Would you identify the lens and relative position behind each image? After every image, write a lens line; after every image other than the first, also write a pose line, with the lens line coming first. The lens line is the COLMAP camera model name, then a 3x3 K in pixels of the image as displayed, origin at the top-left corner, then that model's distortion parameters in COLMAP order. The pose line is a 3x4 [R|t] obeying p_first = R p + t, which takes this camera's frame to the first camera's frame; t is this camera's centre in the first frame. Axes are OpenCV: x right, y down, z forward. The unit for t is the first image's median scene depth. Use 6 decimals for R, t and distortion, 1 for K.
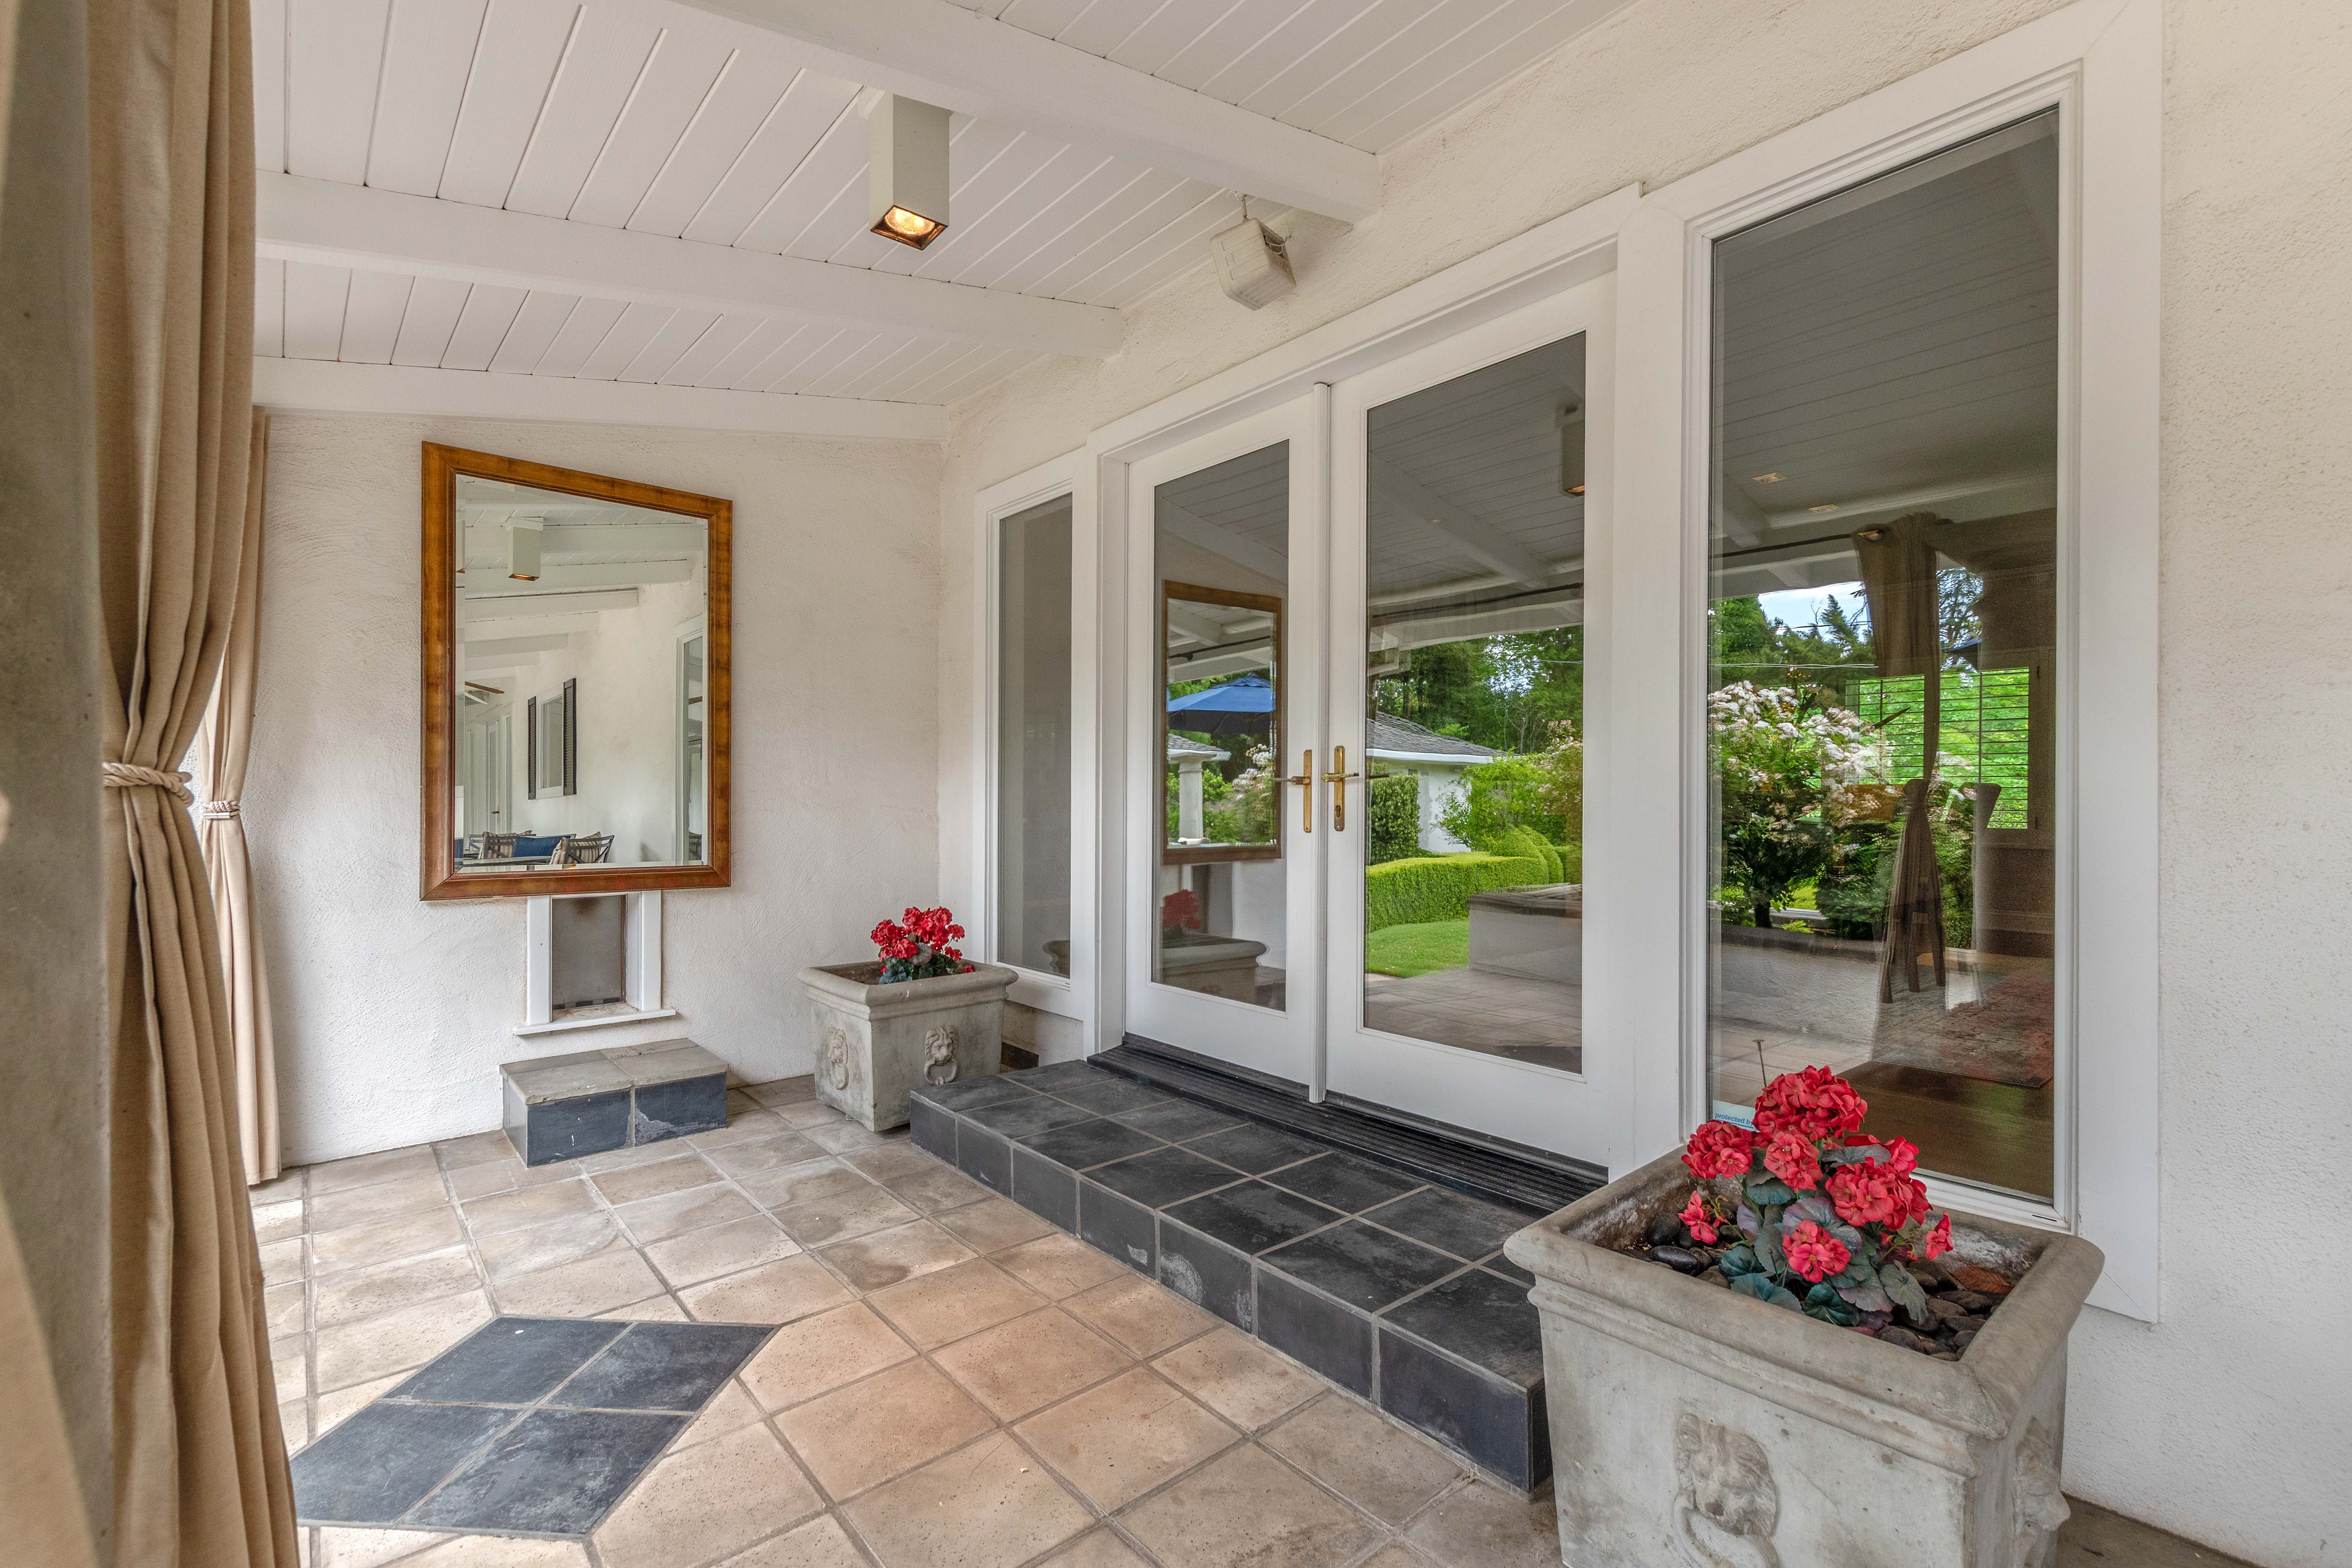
lens RADIAL K [[1022.3, 0, 1208.4], [0, 1022.3, 780.7], [0, 0, 1]] dist [0.001929, -0.000379]
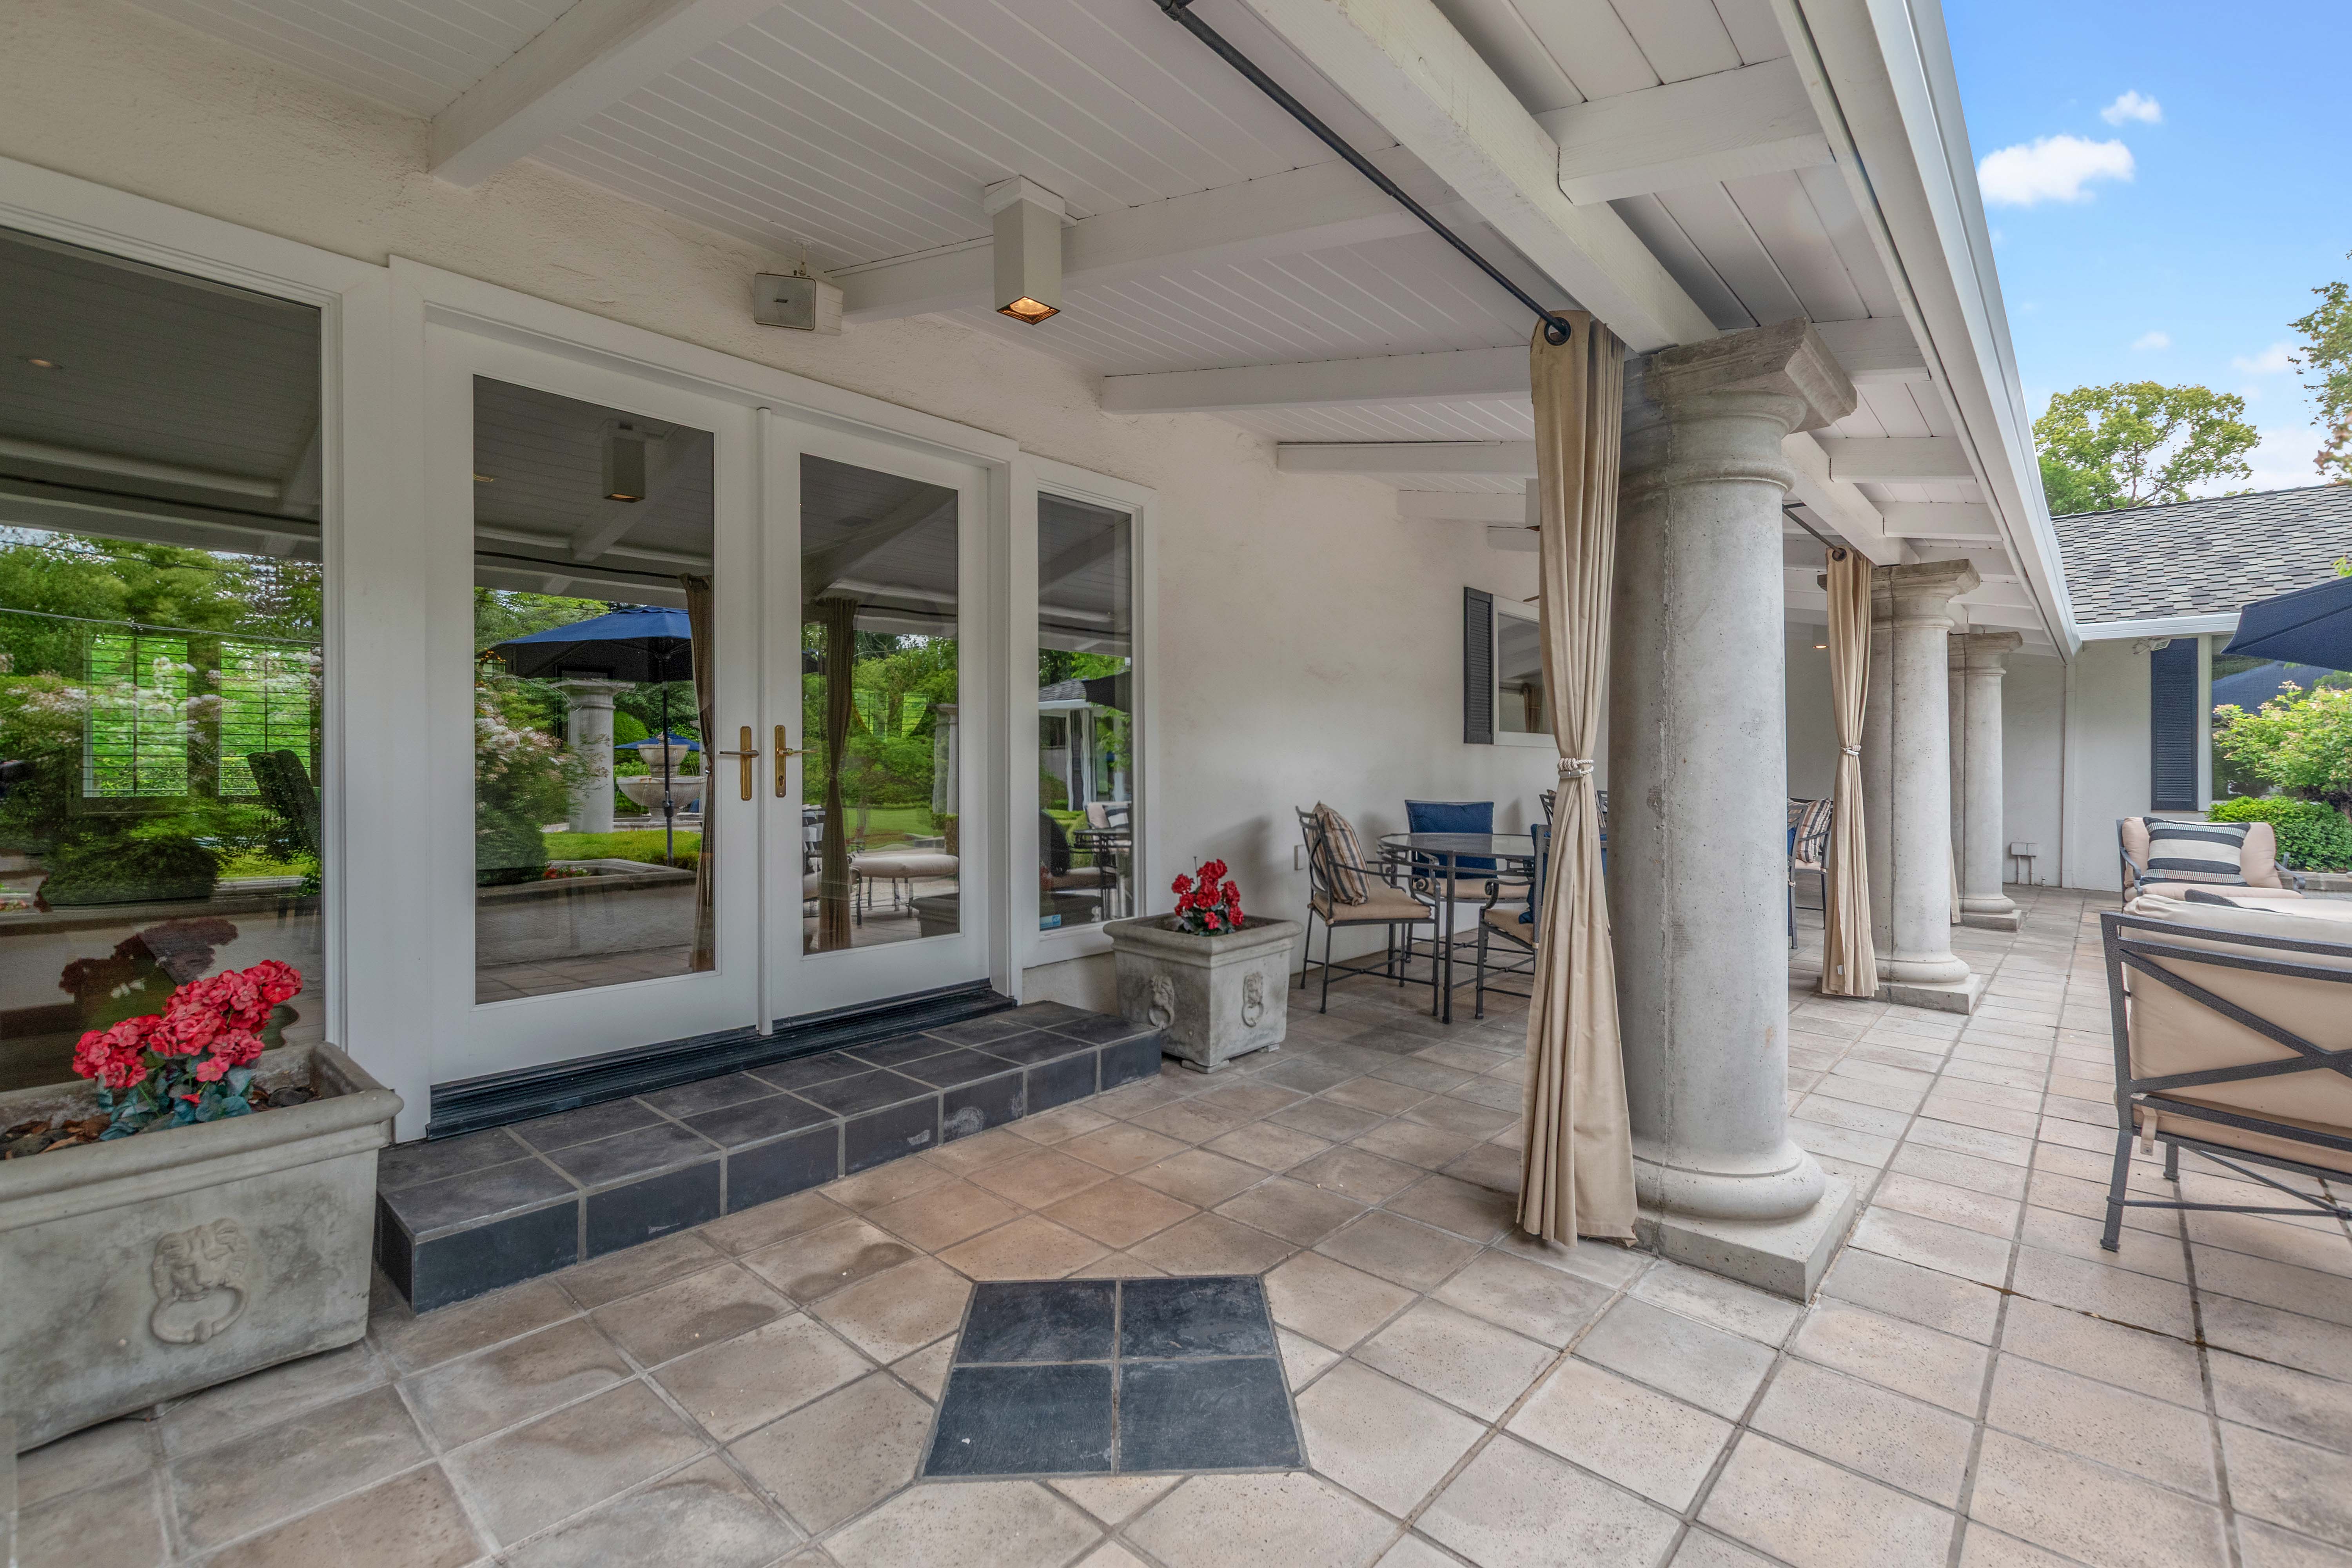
lens RADIAL K [[1031.5, 0, 1179.7], [0, 1031.5, 789.0], [0, 0, 1]] dist [0.002043, -0.000658]
pose [[-0.113535, -0.019109, 0.993350, -1.355360], [-0.008649, 0.999796, 0.018244, 0.024066], [-0.993496, -0.006520, -0.113677, 0.861402]]
